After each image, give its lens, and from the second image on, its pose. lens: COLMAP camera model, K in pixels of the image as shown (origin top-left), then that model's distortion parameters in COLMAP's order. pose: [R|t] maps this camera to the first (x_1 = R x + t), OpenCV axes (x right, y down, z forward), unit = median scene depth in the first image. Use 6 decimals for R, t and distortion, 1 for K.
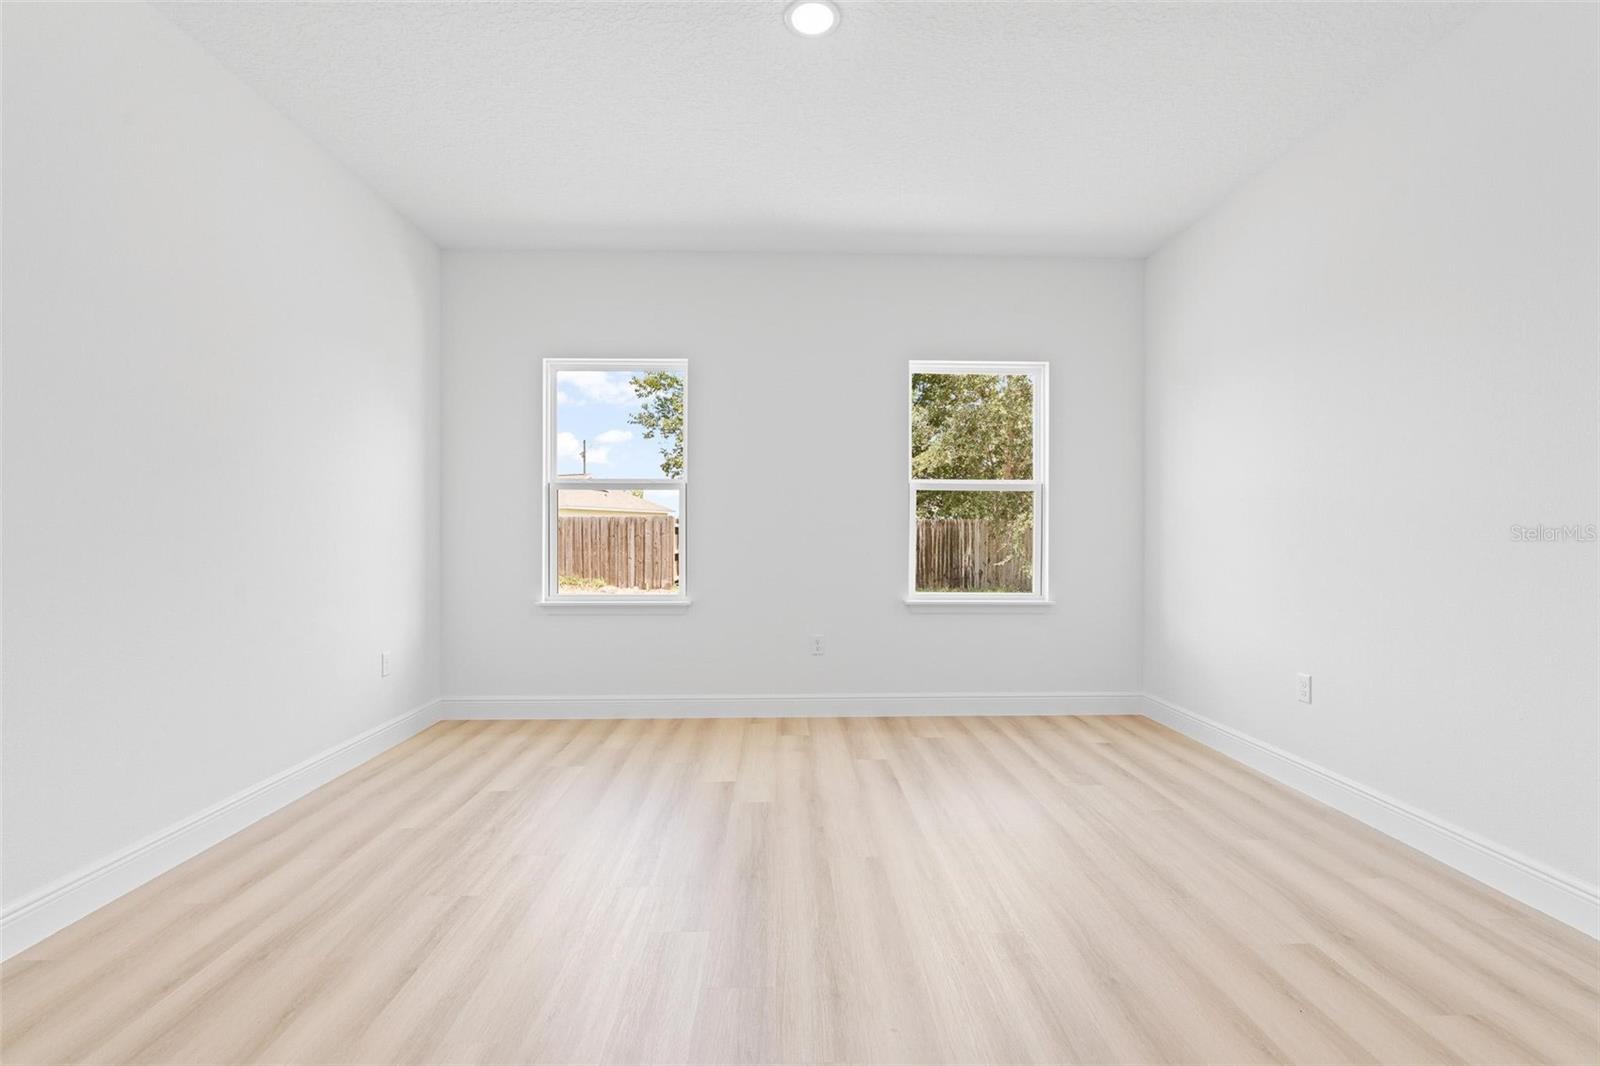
lens RADIAL K [[717.4, 0, 803.0], [0, 717.4, 539.0], [0, 0, 1]] dist [-0.002550, 0.001441]
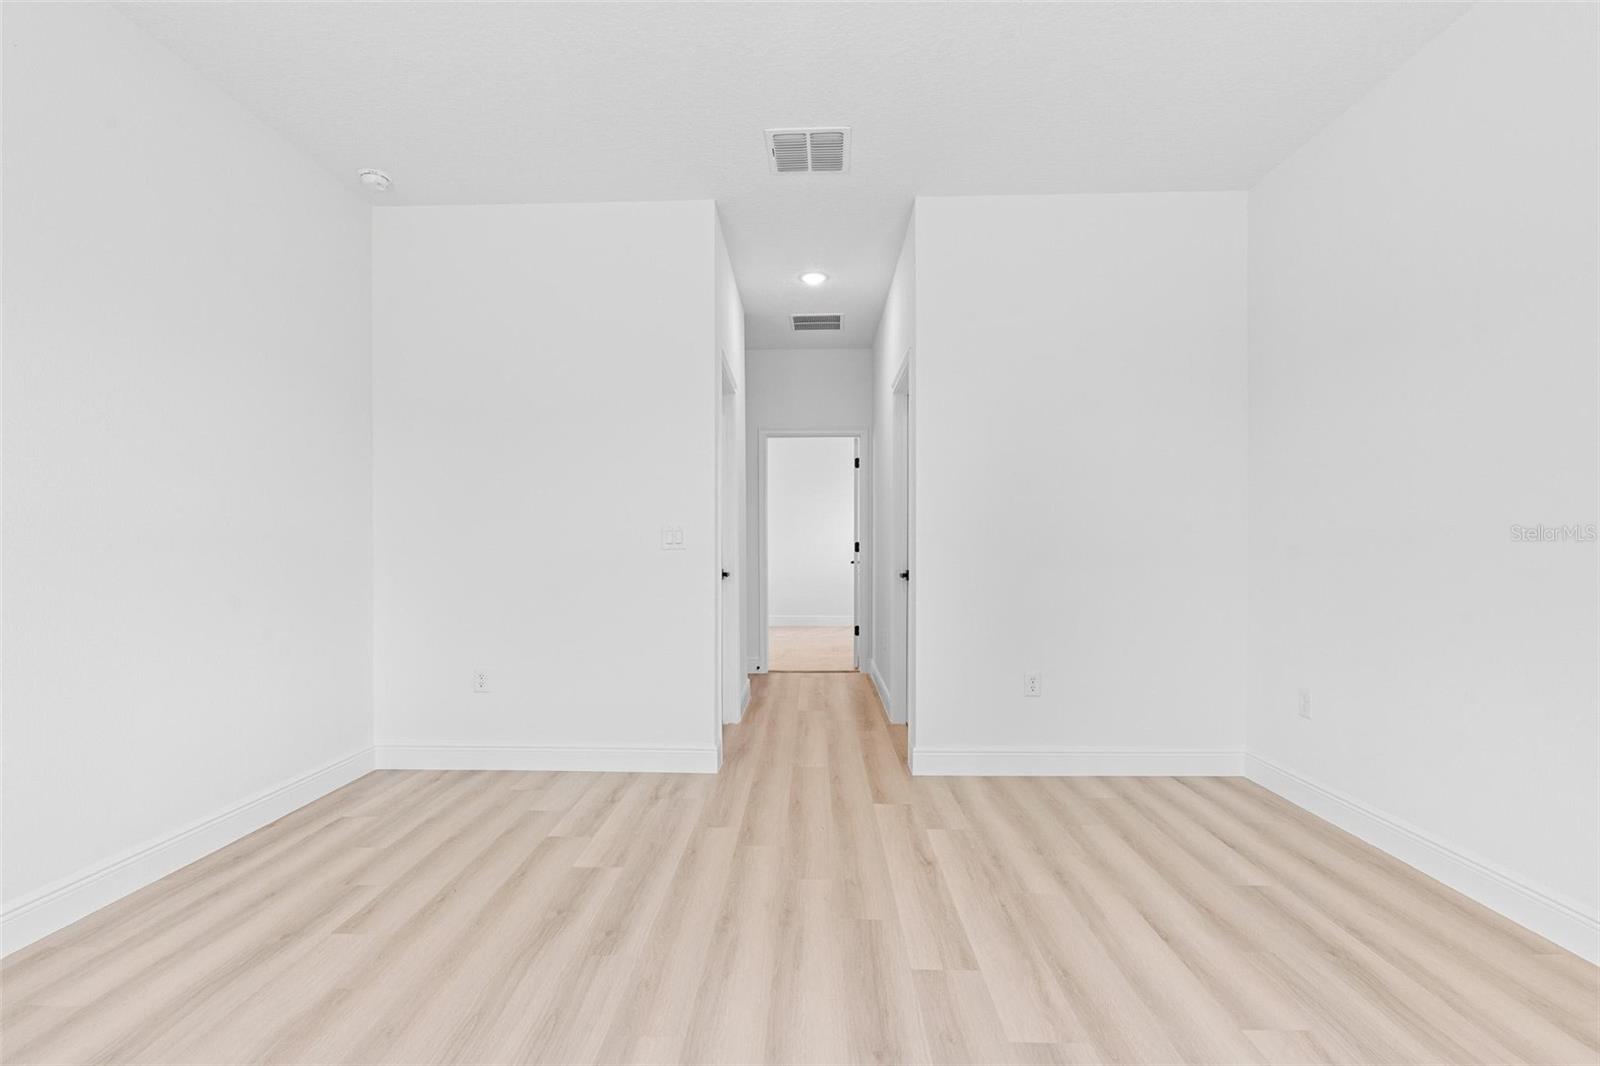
lens RADIAL K [[717.4, 0, 803.1], [0, 717.4, 536.6], [0, 0, 1]] dist [-0.002550, 0.001441]
pose [[-0.998186, -0.001203, 0.060202, -0.022952], [-0.001252, 0.999999, -0.000774, -0.009192], [-0.060201, -0.000848, -0.998186, 0.996280]]
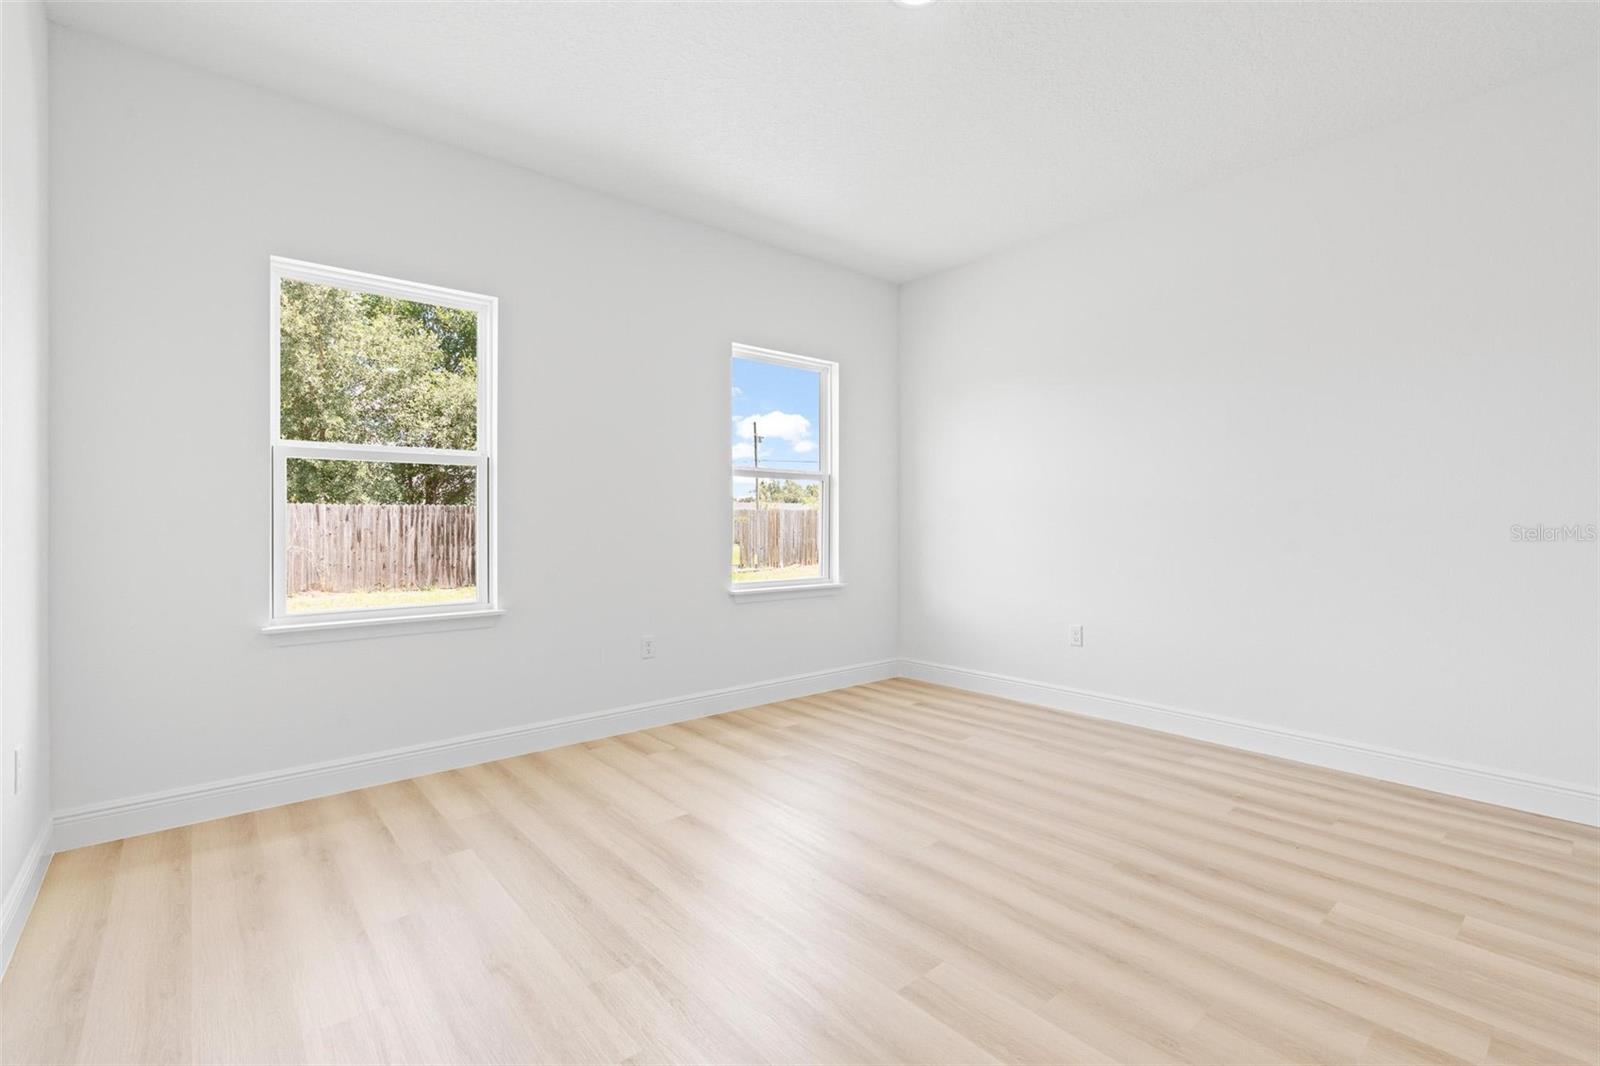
lens RADIAL K [[717.4, 0, 797.2], [0, 717.4, 530.1], [0, 0, 1]] dist [-0.002550, 0.001441]
pose [[0.786589, -0.010575, 0.617386, -0.423224], [0.008217, 0.999944, 0.006658, -0.001895], [-0.617422, -0.000164, 0.786632, 0.207861]]
